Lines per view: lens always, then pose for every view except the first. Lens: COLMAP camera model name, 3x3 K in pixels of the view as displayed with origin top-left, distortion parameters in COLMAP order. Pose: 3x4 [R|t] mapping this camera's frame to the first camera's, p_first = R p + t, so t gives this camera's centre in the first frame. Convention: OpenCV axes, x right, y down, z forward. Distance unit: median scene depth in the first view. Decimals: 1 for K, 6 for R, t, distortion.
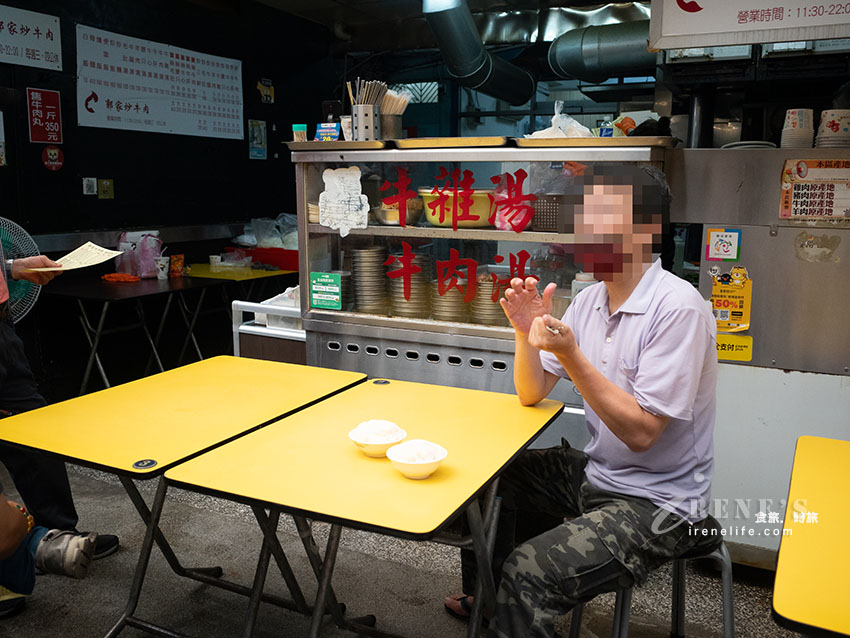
lens RADIAL K [[762.4, 0, 429.2], [0, 762.4, 320.7], [0, 0, 1]] dist [-0.020829, 0.024854]
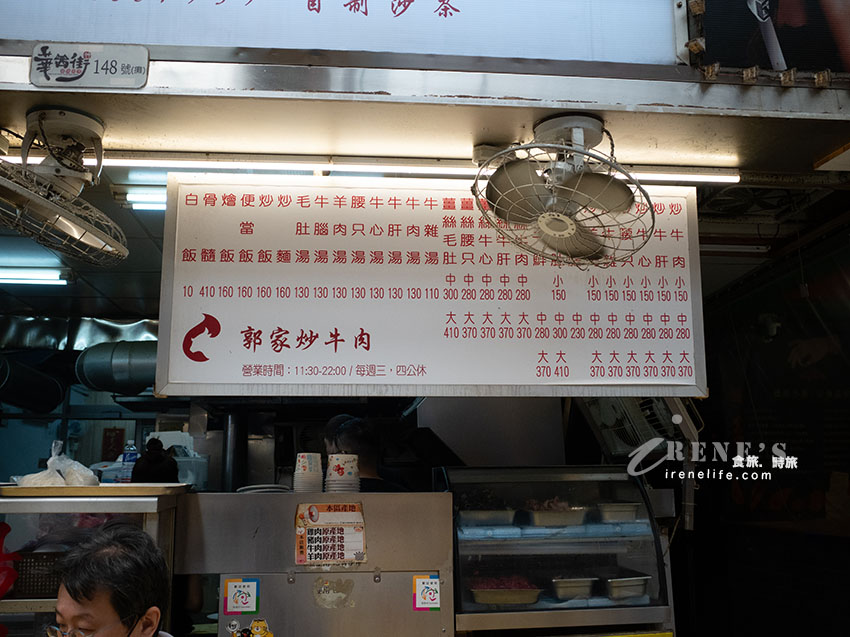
lens RADIAL K [[762.4, 0, 419.9], [0, 762.4, 314.7], [0, 0, 1]] dist [-0.020829, 0.024854]
pose [[0.861343, 0.083165, 0.501170, 0.080648], [0.103128, 0.937346, -0.332787, -0.090801], [-0.497446, 0.338329, 0.798800, 0.034402]]
